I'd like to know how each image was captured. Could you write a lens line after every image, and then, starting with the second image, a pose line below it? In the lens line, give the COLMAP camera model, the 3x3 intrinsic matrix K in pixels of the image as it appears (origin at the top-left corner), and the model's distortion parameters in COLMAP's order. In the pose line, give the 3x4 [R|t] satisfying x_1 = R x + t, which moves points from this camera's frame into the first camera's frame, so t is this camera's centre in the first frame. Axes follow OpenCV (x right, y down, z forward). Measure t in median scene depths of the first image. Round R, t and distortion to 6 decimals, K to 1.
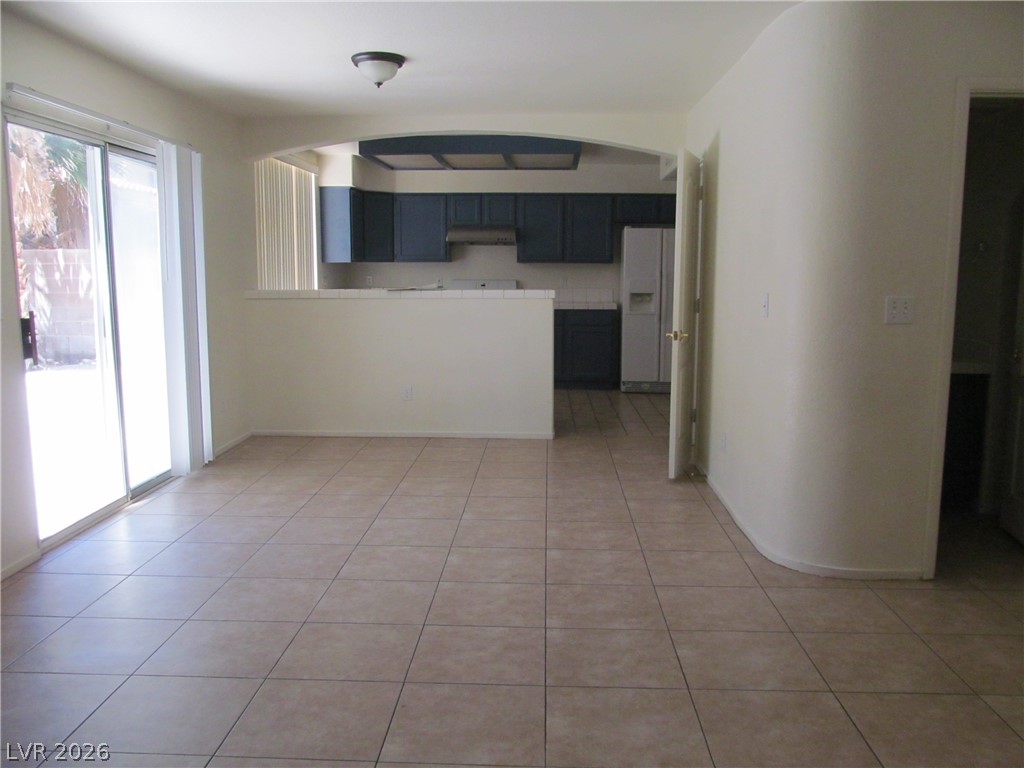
lens RADIAL K [[868.0, 0, 509.0], [0, 868.0, 379.6], [0, 0, 1]] dist [-0.048128, 0.042580]
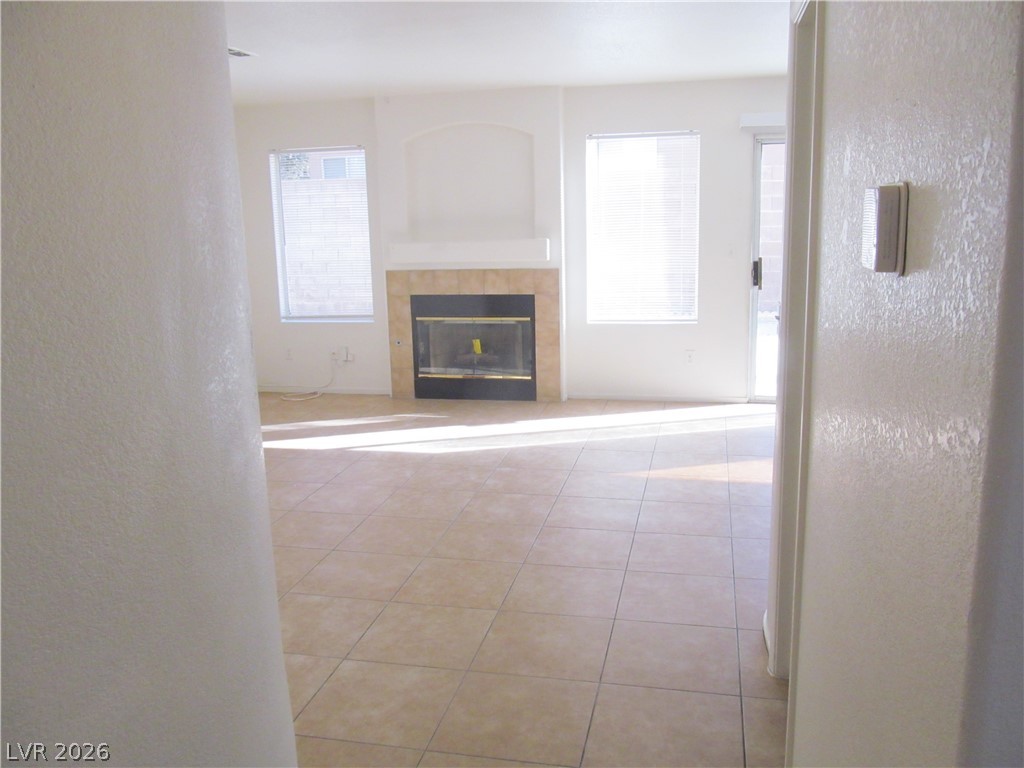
lens RADIAL K [[868.0, 0, 509.0], [0, 868.0, 379.6], [0, 0, 1]] dist [-0.048128, 0.042580]
pose [[-0.183217, 0.193798, -0.963781, 1.393056], [-0.111645, 0.969932, 0.216258, -0.185474], [0.976712, 0.147223, -0.156072, 0.964693]]
